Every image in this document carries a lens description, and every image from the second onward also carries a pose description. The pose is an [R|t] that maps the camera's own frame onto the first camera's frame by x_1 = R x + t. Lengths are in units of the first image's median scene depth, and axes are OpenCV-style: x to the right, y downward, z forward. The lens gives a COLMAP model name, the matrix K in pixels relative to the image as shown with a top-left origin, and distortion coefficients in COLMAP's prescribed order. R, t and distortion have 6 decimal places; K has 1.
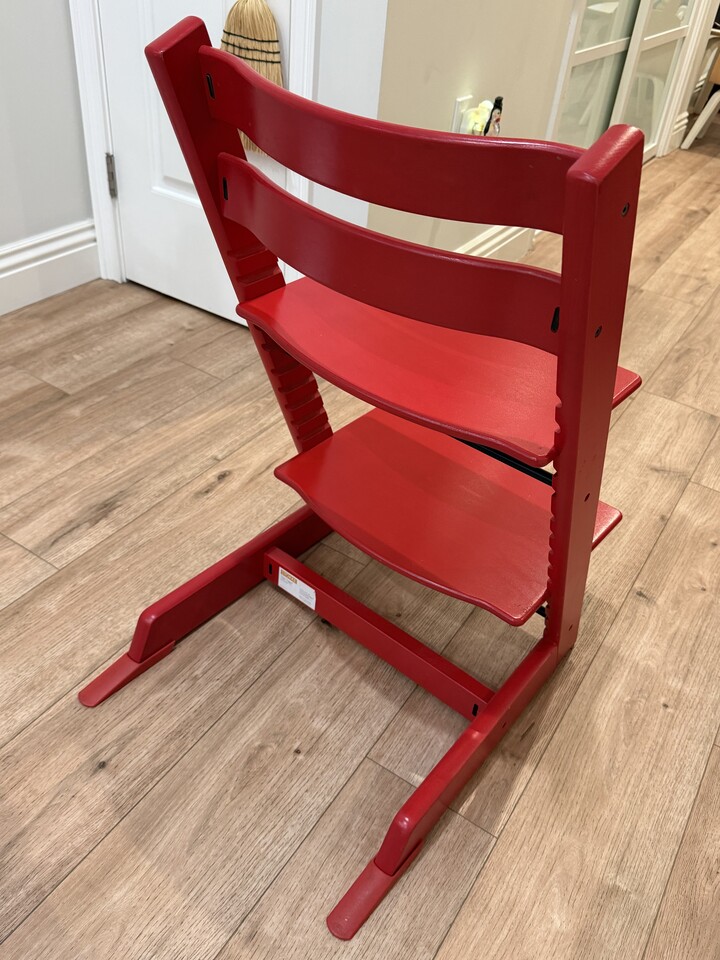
lens RADIAL K [[806.5, 0, 359.5], [0, 806.5, 480.0], [0, 0, 1]] dist [0.007507, -0.021113]
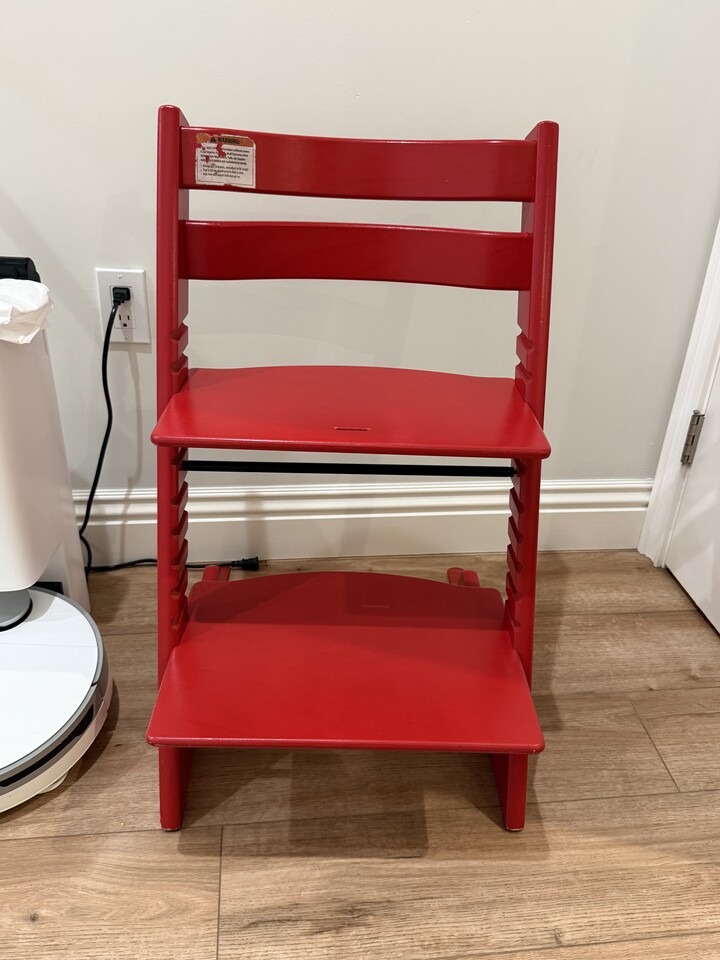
lens RADIAL K [[806.5, 0, 351.2], [0, 806.5, 486.4], [0, 0, 1]] dist [0.007507, -0.021113]
pose [[0.636663, 0.316969, -0.702987, 0.031004], [-0.451263, 0.892368, -0.006329, -0.211360], [0.625317, 0.321262, 0.711174, 0.318718]]
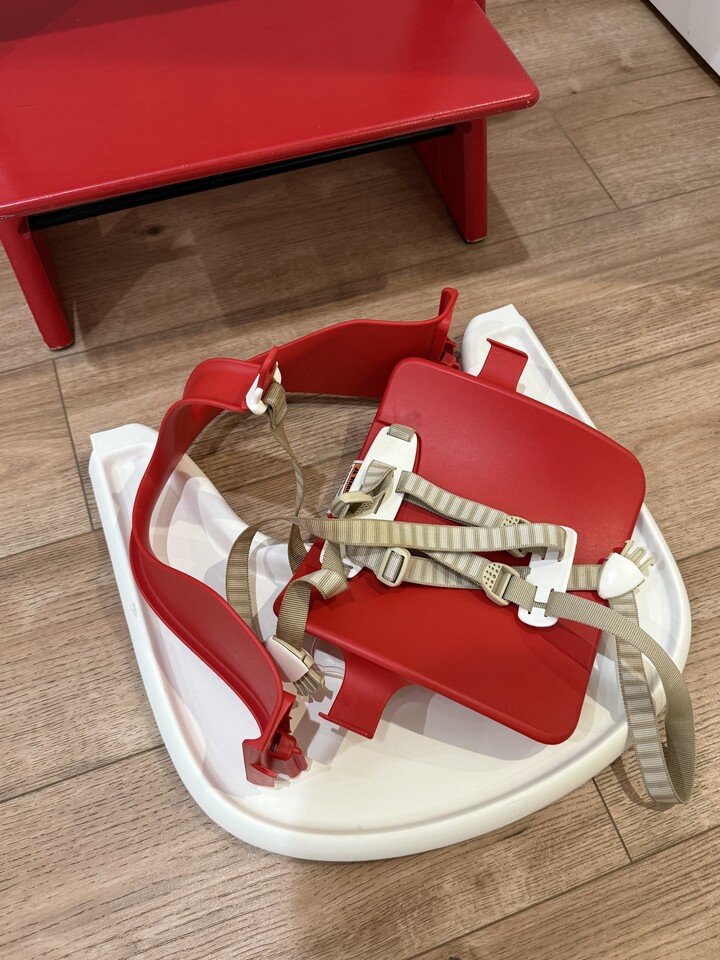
lens RADIAL K [[806.5, 0, 341.3], [0, 806.5, 490.5], [0, 0, 1]] dist [0.007507, -0.021113]
pose [[0.794797, 0.491206, -0.356392, -0.042227], [-0.319010, 0.837738, 0.443202, -0.141516], [0.516266, -0.238563, 0.822531, 0.452174]]
